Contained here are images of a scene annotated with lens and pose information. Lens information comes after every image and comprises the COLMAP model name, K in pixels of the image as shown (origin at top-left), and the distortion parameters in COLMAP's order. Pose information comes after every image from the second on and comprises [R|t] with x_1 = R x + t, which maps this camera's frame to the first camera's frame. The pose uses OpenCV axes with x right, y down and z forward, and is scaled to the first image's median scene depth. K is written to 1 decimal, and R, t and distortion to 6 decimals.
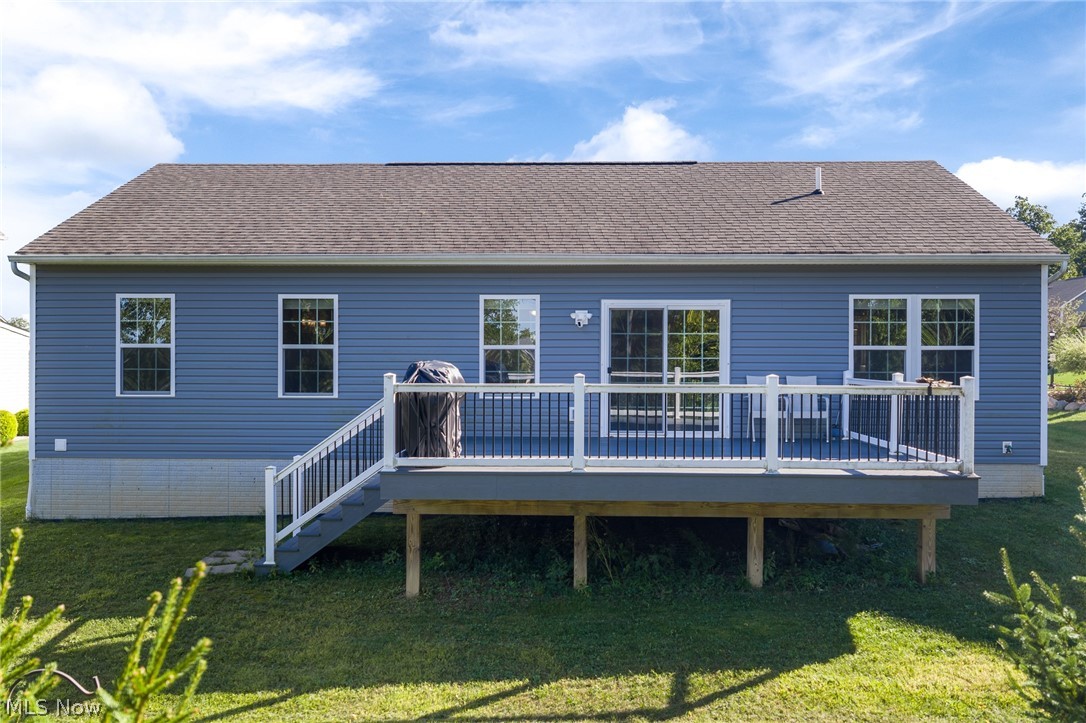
lens RADIAL K [[907.2, 0, 543.0], [0, 907.2, 361.5], [0, 0, 1]] dist [0.003069, -0.003584]
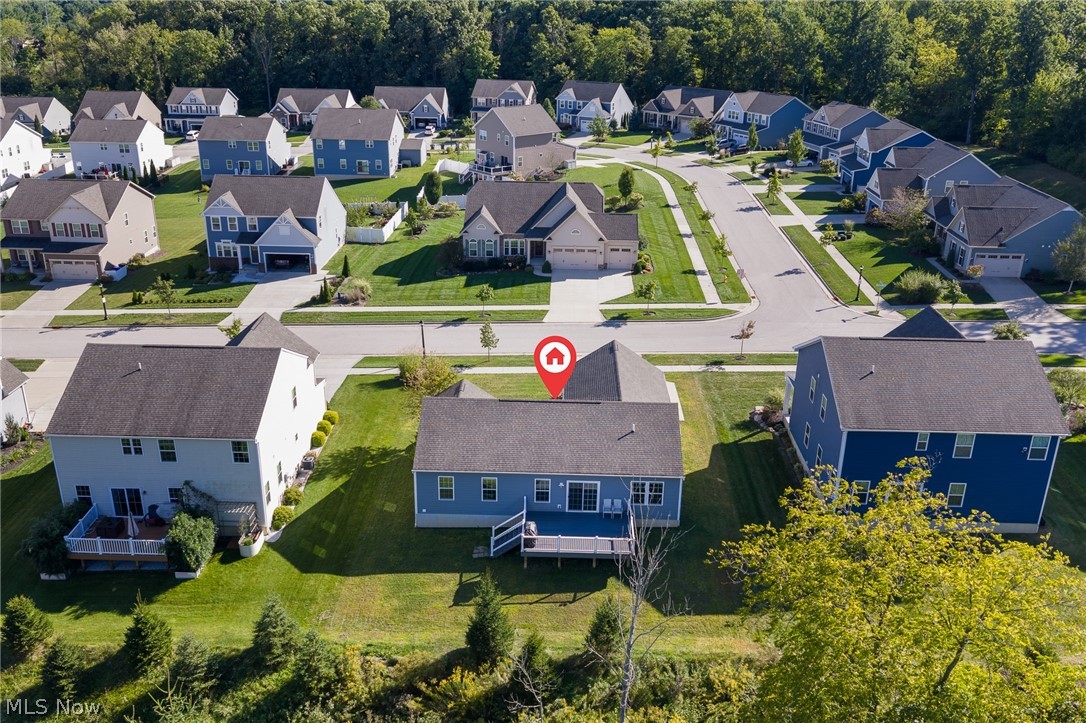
lens RADIAL K [[911.0, 0, 543.0], [0, 911.0, 361.5], [0, 0, 1]] dist [0.014781, -0.001578]
pose [[0.999886, 0.007205, 0.013296, -0.124557], [-0.011453, 0.934924, 0.354663, -2.613528], [-0.009875, -0.354774, 0.934900, -3.321027]]
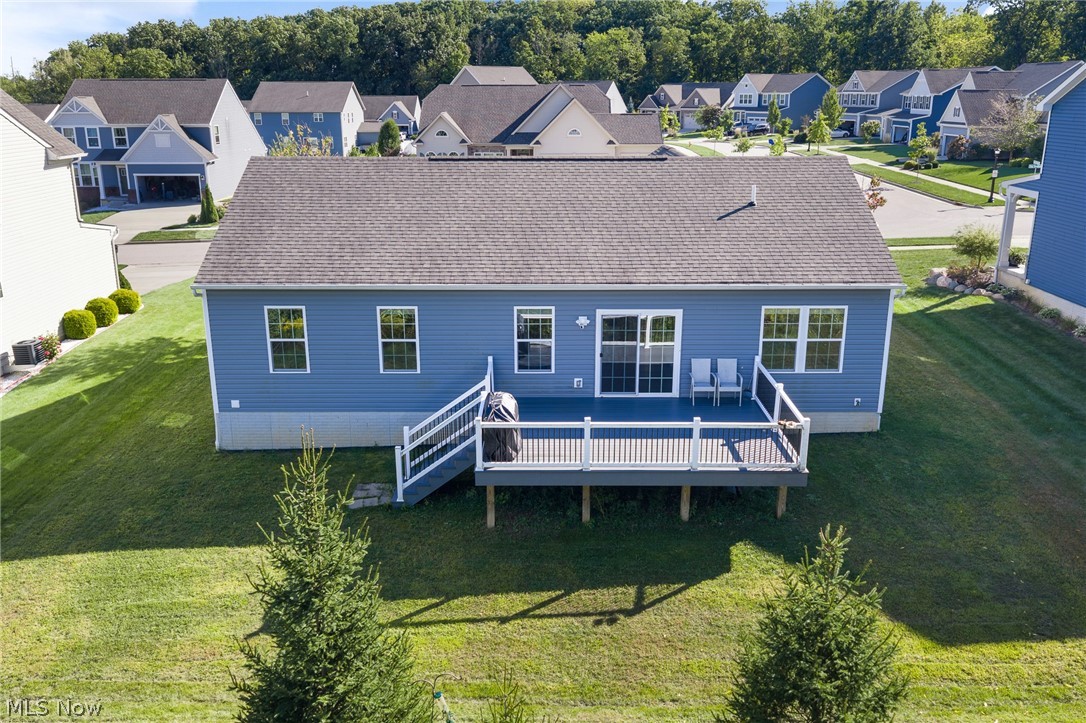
lens RADIAL K [[911.0, 0, 543.0], [0, 911.0, 361.5], [0, 0, 1]] dist [0.014781, -0.001578]
pose [[0.999613, -0.013041, 0.024590, -0.083606], [0.005719, 0.960833, 0.277068, -0.550502], [-0.027240, -0.276820, 0.960536, -0.625264]]
